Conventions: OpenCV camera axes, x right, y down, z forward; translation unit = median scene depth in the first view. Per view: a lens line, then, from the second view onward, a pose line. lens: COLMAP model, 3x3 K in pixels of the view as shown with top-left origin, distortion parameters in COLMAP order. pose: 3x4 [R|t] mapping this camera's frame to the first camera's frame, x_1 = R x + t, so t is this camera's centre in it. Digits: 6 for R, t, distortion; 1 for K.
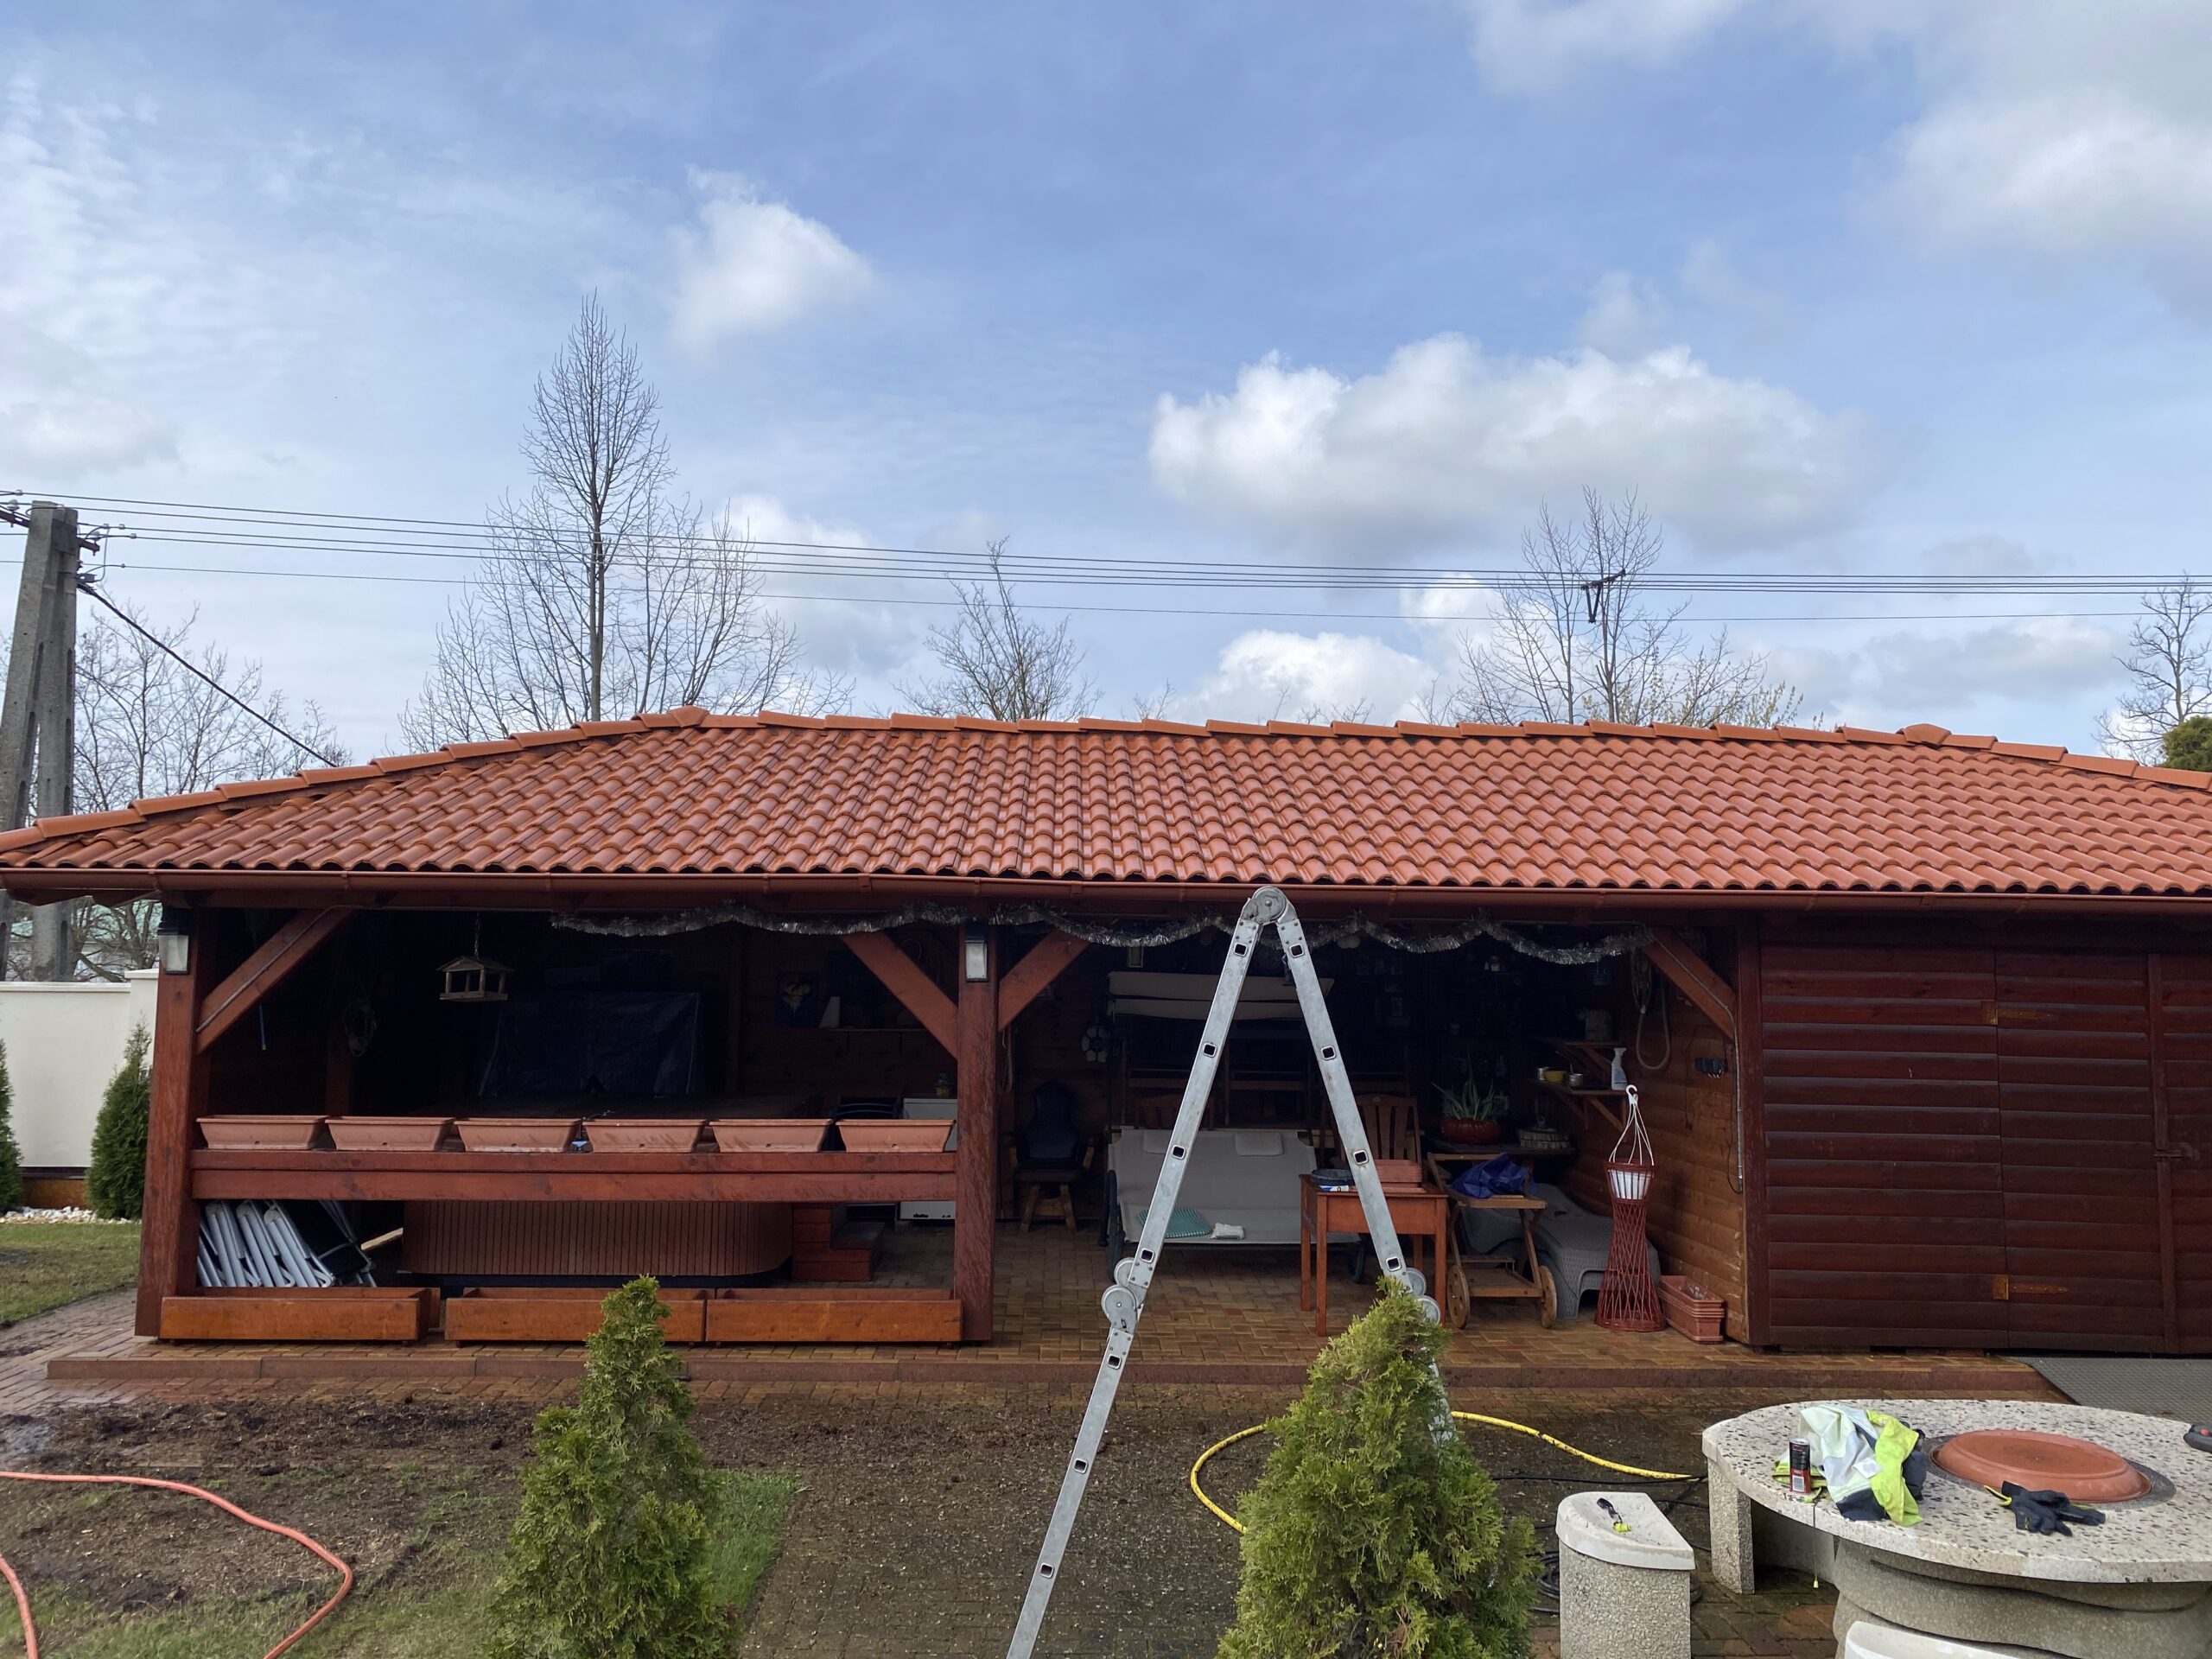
lens RADIAL K [[1676.2, 0, 1079.6], [0, 1676.2, 812.0], [0, 0, 1]] dist [0.085843, -0.163013]
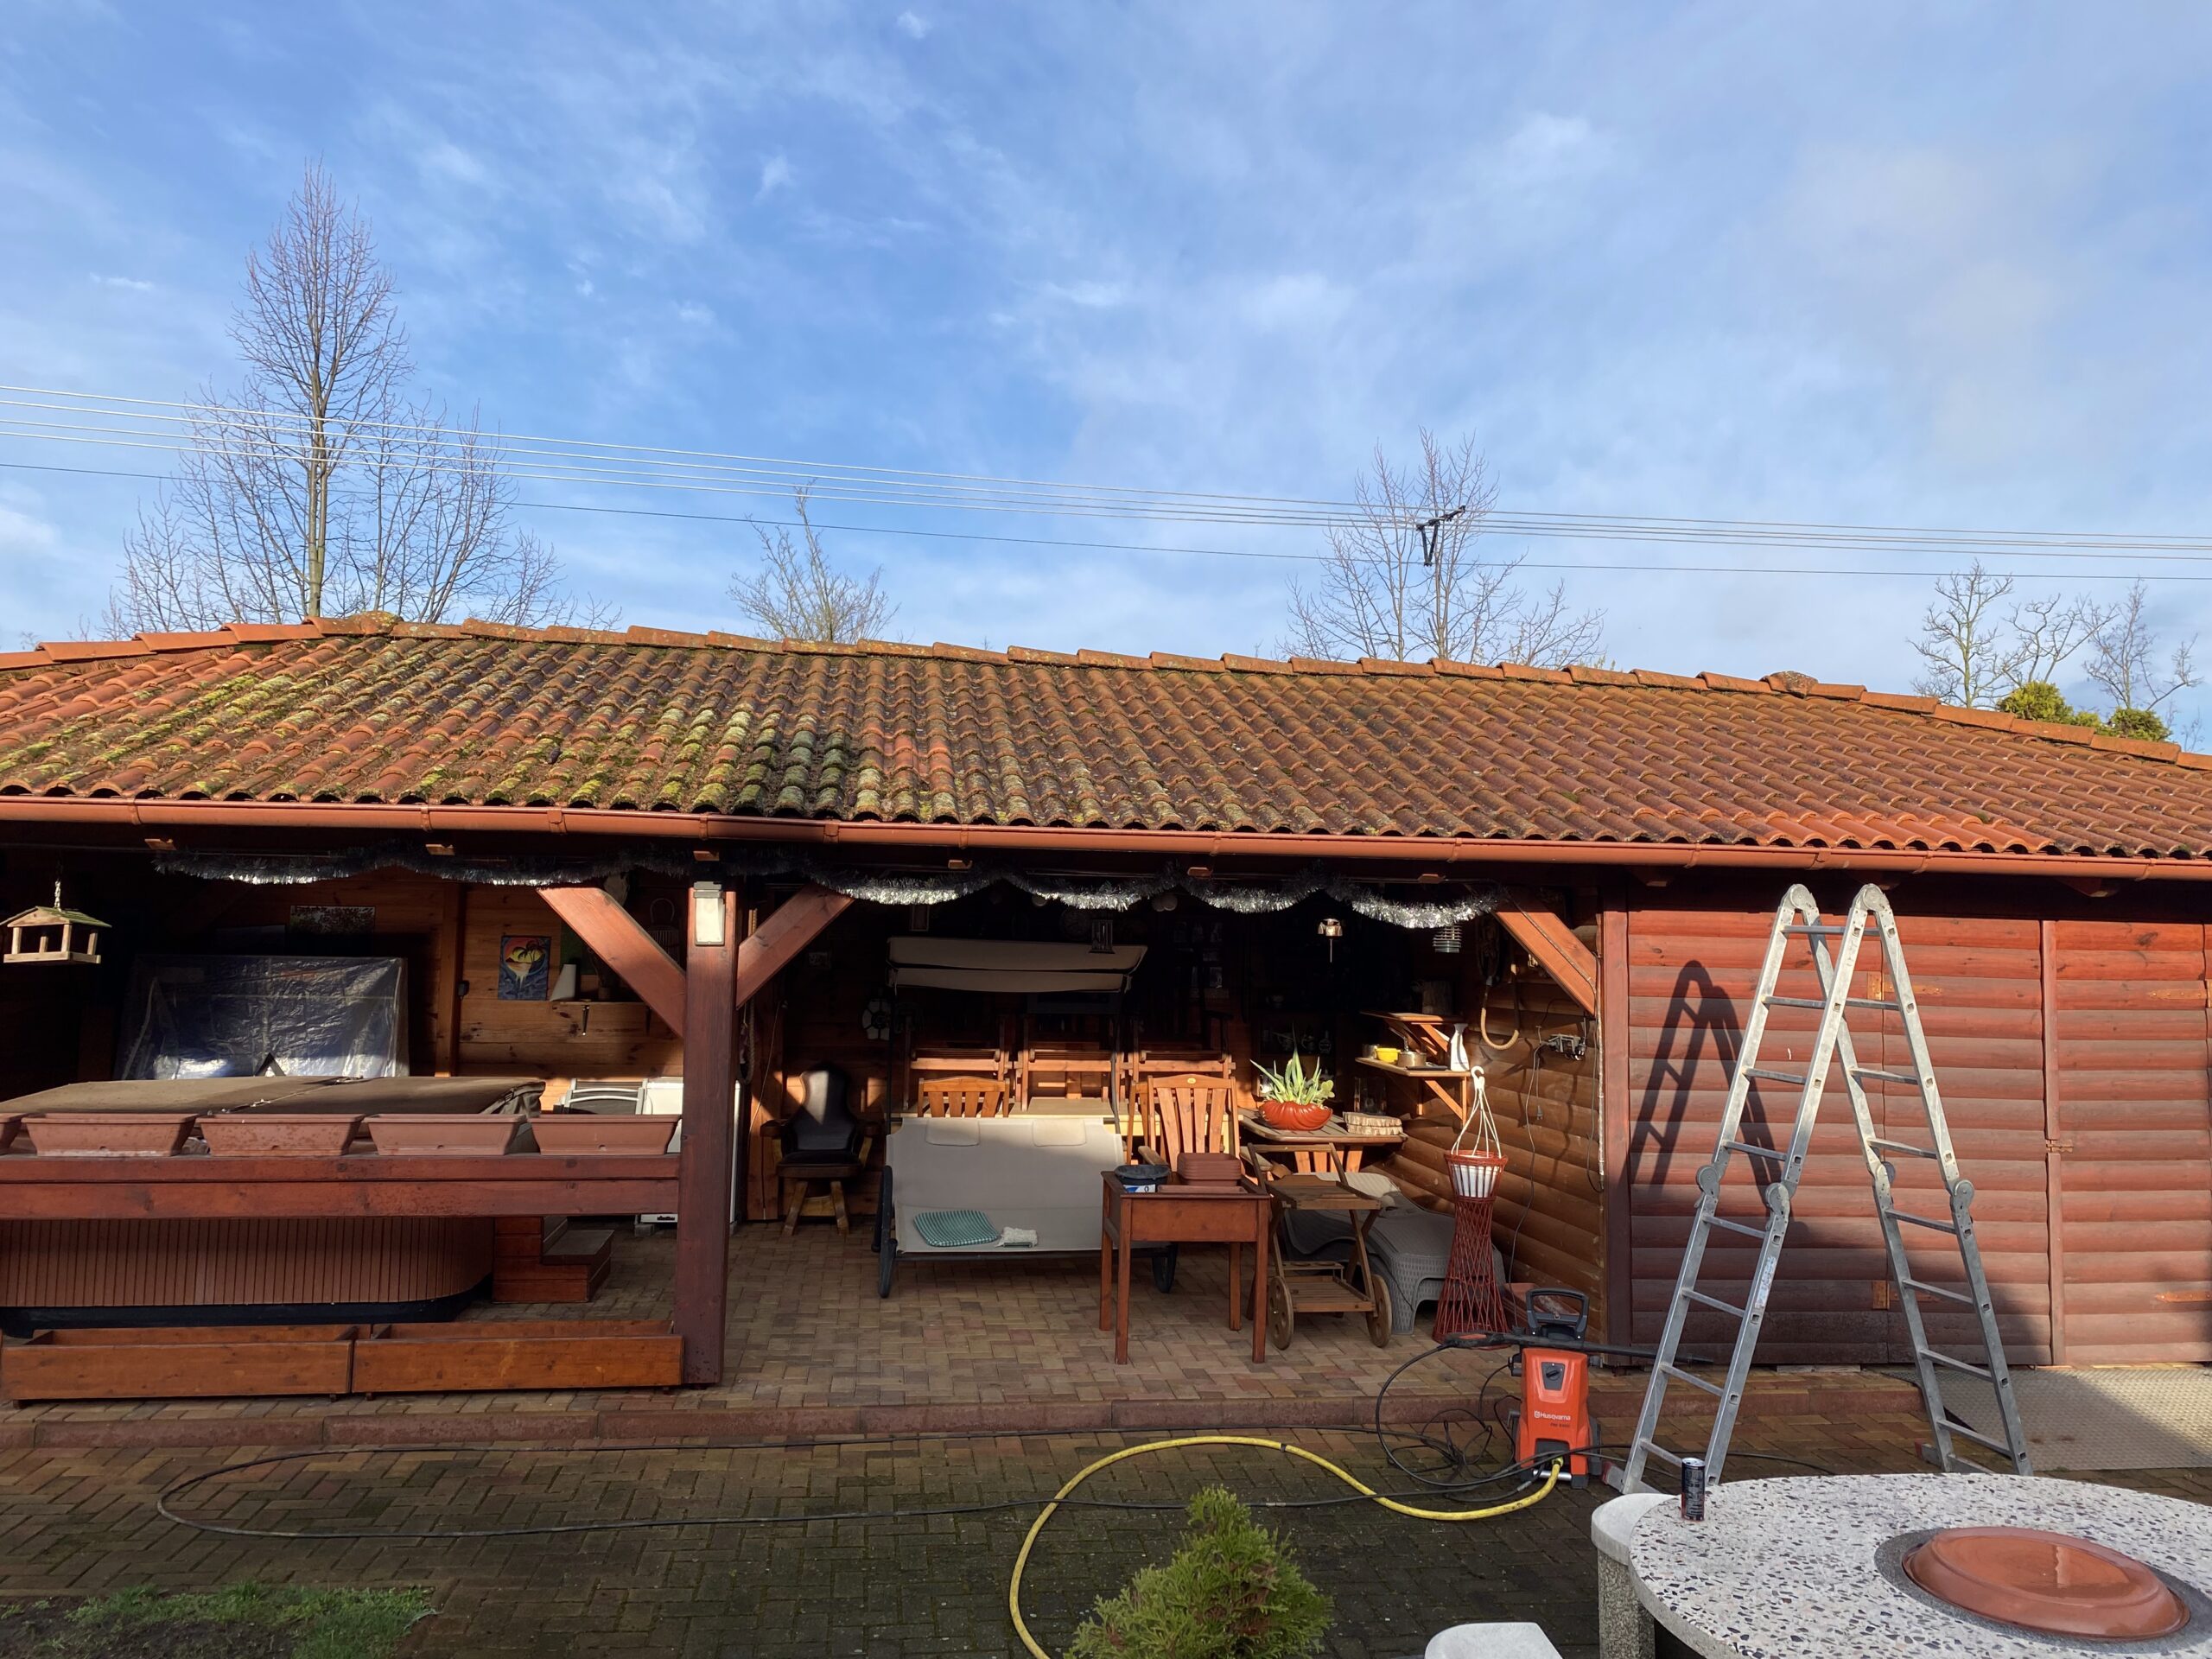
lens RADIAL K [[1665.6, 0, 1106.0], [0, 1665.6, 829.5], [0, 0, 1]] dist [0.005751, 0.000091]
pose [[0.992604, 0.014510, 0.120530, 0.024827], [-0.017622, 0.999537, 0.024793, 0.017618], [-0.120115, -0.026734, 0.992400, 0.143874]]
